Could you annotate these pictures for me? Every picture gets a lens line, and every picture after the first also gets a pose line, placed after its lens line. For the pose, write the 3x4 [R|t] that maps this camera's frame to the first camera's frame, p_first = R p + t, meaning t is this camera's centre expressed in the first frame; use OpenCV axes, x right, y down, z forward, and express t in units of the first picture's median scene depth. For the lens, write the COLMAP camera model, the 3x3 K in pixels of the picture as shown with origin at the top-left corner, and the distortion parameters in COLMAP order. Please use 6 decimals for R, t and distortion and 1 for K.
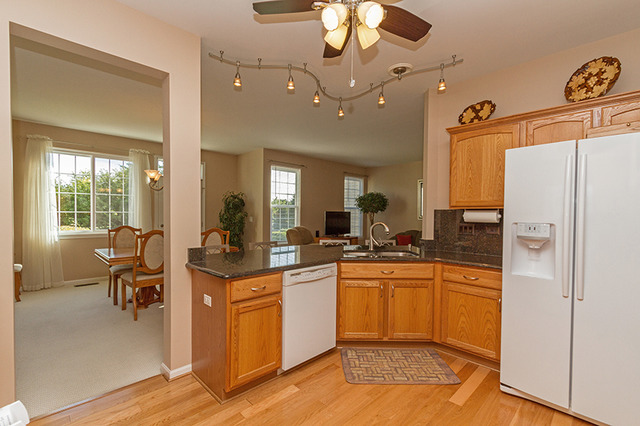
lens RADIAL K [[292.5, 0, 319.4], [0, 292.5, 217.5], [0, 0, 1]] dist [0.005345, 0.001680]
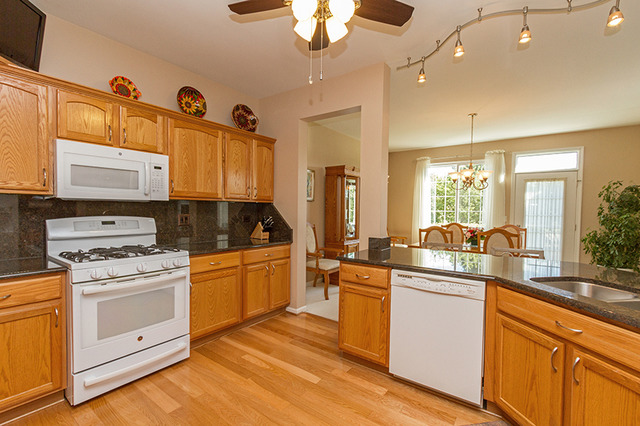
lens RADIAL K [[292.5, 0, 321.3], [0, 292.5, 216.7], [0, 0, 1]] dist [0.005345, 0.001680]
pose [[0.157996, 0.017248, -0.987289, 0.378141], [-0.025957, 0.999574, 0.013309, 0.002657], [0.987098, 0.023524, 0.158377, 0.295114]]
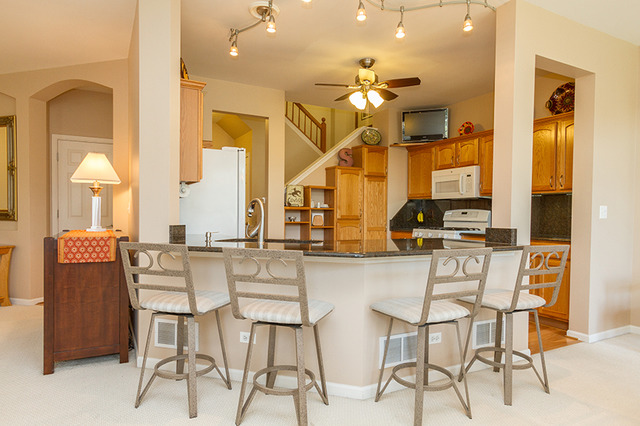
lens RADIAL K [[392.0, 0, 318.2], [0, 392.0, 218.3], [0, 0, 1]] dist [0.003039, 0.000157]
pose [[-0.957060, -0.024045, 0.288889, -0.121181], [-0.017130, 0.999504, 0.026443, 0.022470], [-0.289382, 0.020359, -0.956997, 1.222563]]
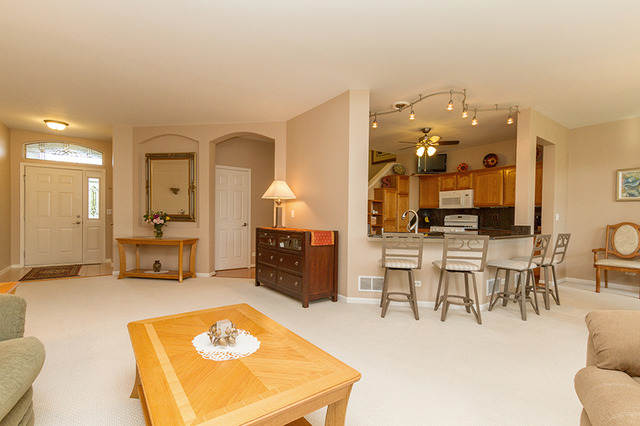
lens RADIAL K [[292.5, 0, 318.6], [0, 292.5, 220.8], [0, 0, 1]] dist [0.005345, 0.001680]
pose [[-0.987292, -0.024637, 0.156992, 0.260604], [-0.020388, 0.999382, 0.028620, 0.021900], [-0.157601, 0.025055, -0.987185, 1.534625]]
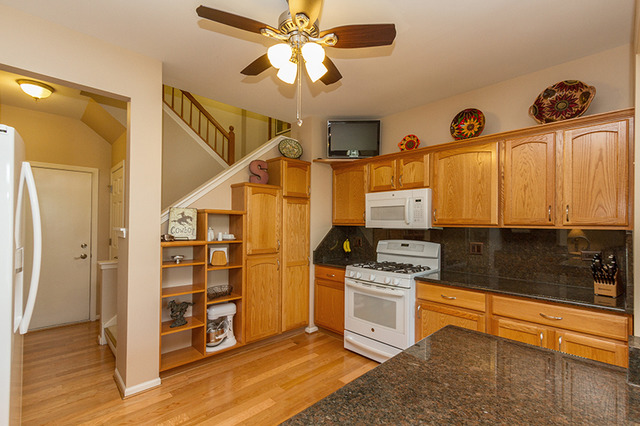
lens RADIAL K [[292.5, 0, 319.3], [0, 292.5, 222.1], [0, 0, 1]] dist [0.005345, 0.001680]
pose [[-0.999687, -0.021954, 0.011965, 0.001068], [-0.021834, 0.999711, 0.010079, -0.027795], [-0.012183, 0.009815, -0.999878, 0.712621]]
